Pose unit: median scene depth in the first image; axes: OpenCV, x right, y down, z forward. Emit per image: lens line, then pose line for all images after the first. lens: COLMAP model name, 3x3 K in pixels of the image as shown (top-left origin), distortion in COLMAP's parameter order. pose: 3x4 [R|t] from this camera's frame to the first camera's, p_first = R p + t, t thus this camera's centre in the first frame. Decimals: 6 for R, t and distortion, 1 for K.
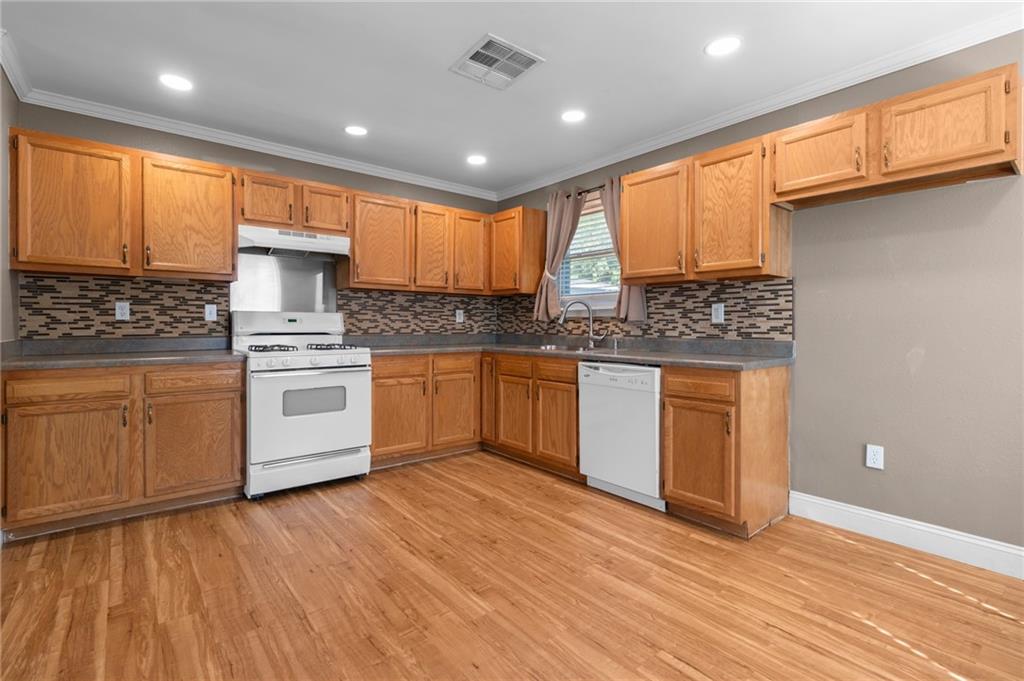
lens RADIAL K [[476.8, 0, 510.4], [0, 476.8, 324.8], [0, 0, 1]] dist [0.000901, 0.000326]
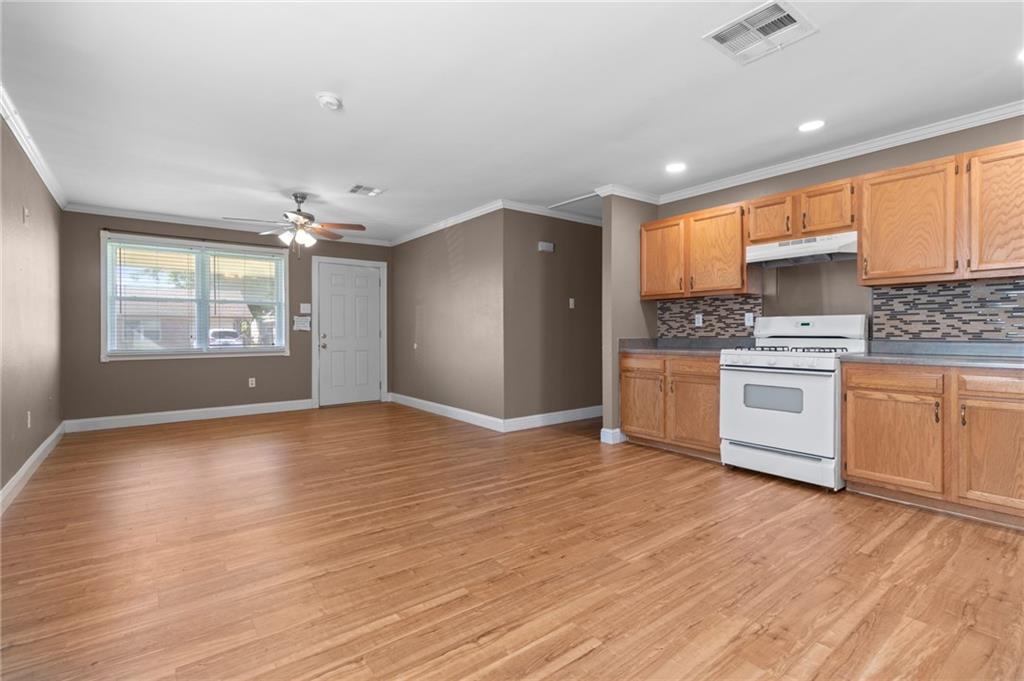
lens RADIAL K [[479.8, 0, 507.1], [0, 479.8, 337.3], [0, 0, 1]] dist [0.001577, 0.000291]
pose [[-0.029059, 0.005582, -0.999562, 0.704856], [0.000622, 0.999984, 0.005566, 0.015296], [0.999577, -0.000460, -0.029062, 0.436453]]
